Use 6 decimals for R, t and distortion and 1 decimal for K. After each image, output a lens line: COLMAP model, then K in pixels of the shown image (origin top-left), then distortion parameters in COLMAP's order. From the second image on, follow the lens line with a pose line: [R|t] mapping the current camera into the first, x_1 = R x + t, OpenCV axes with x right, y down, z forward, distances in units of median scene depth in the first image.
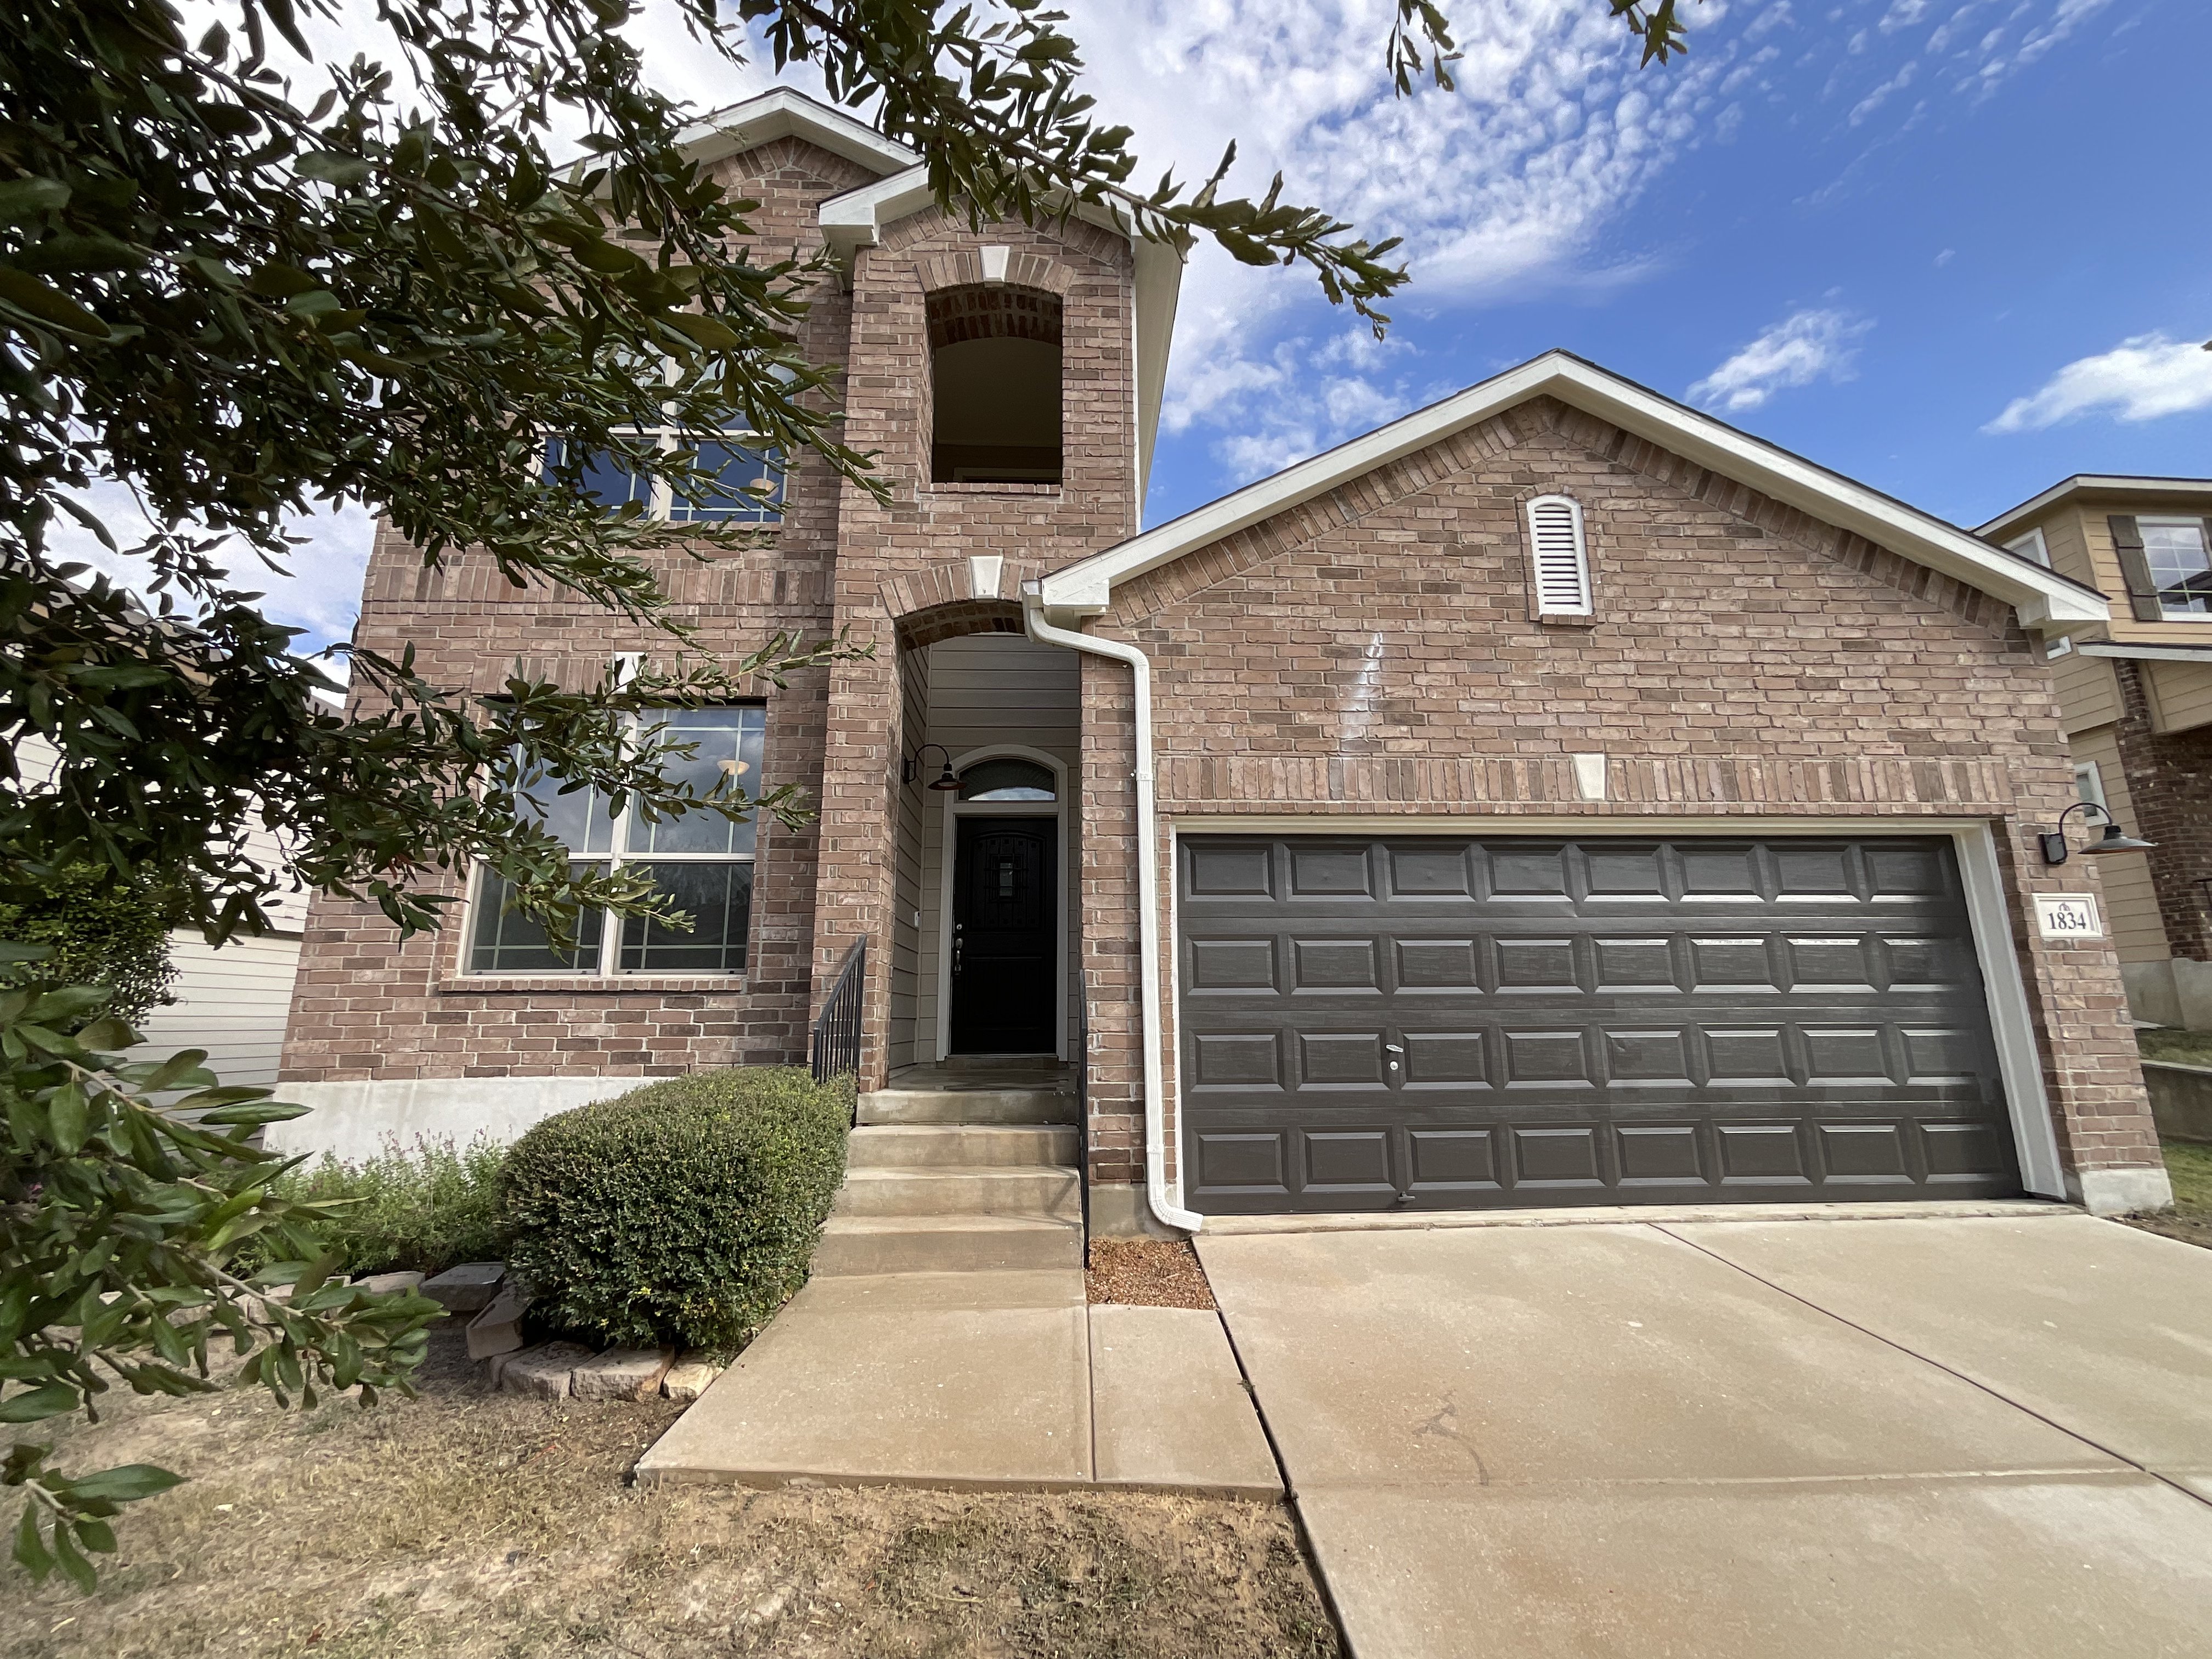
lens RADIAL K [[896.3, 0, 1111.8], [0, 896.3, 832.2], [0, 0, 1]] dist [-0.001143, -0.000416]
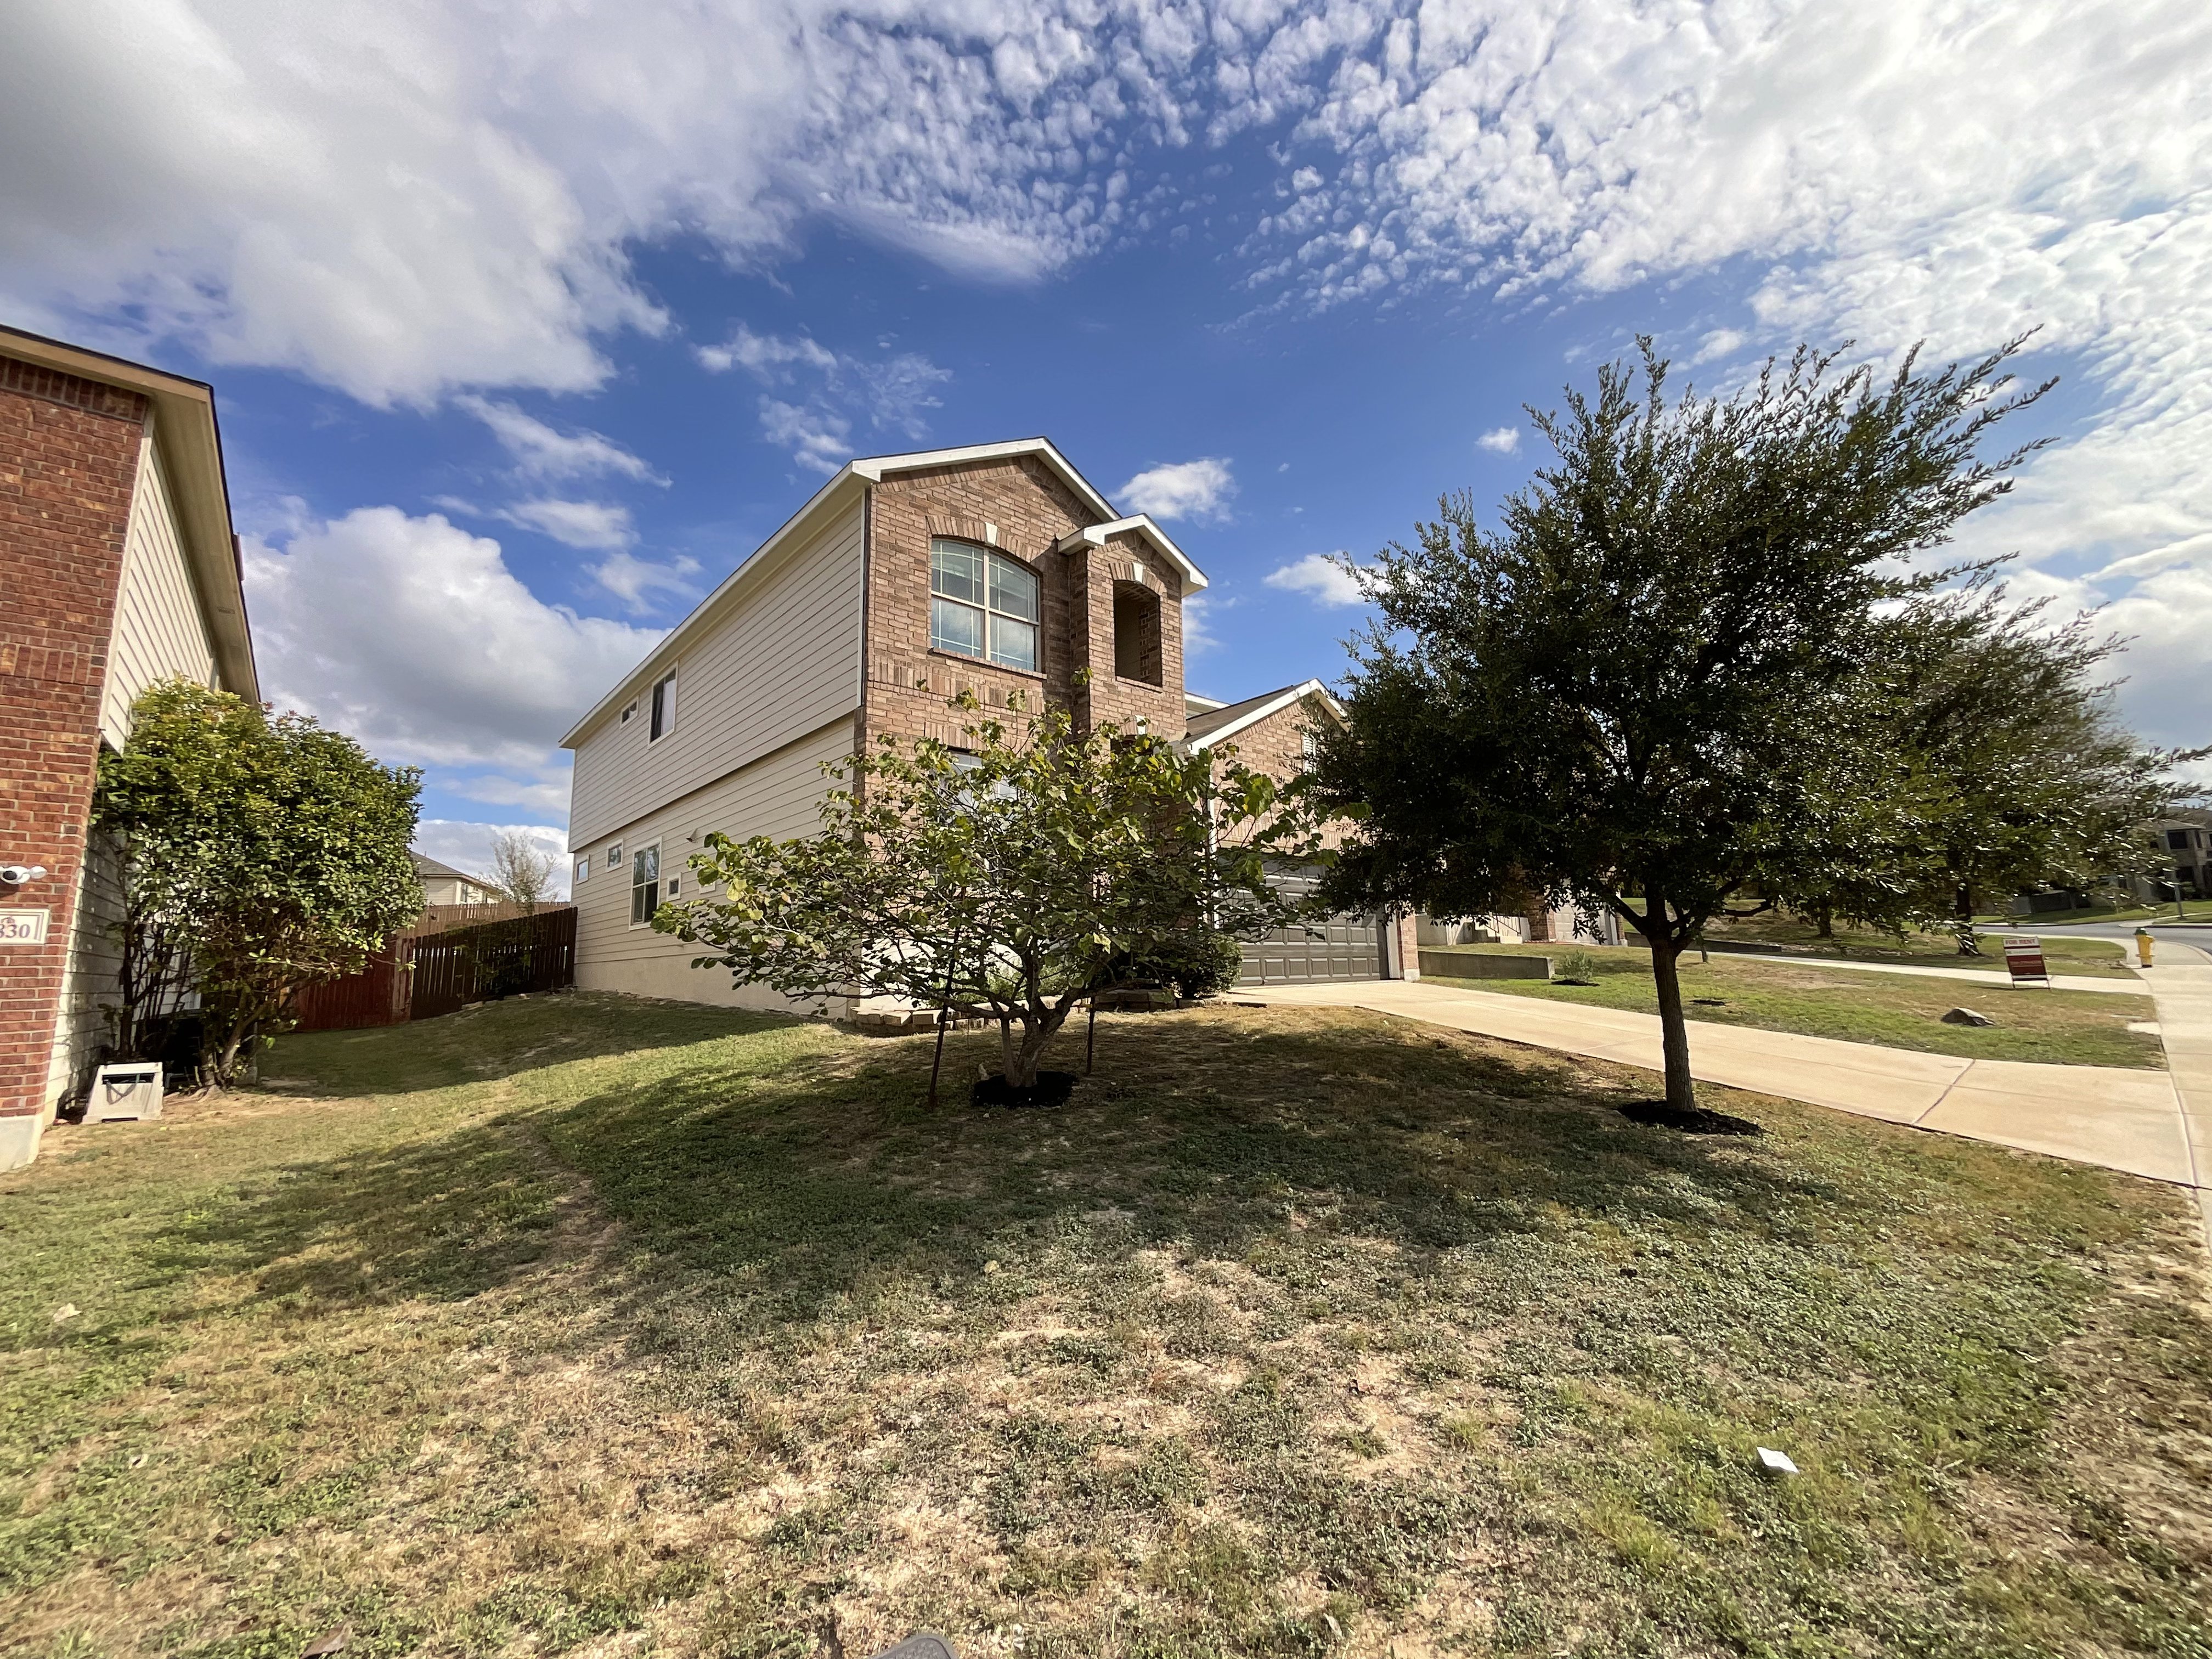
lens RADIAL K [[896.3, 0, 1111.8], [0, 896.3, 832.2], [0, 0, 1]] dist [-0.001143, -0.000416]
pose [[0.790442, 0.082013, 0.607021, -1.434820], [-0.136072, 0.989745, 0.043466, -0.104192], [-0.597232, -0.116956, 0.793496, -0.738895]]
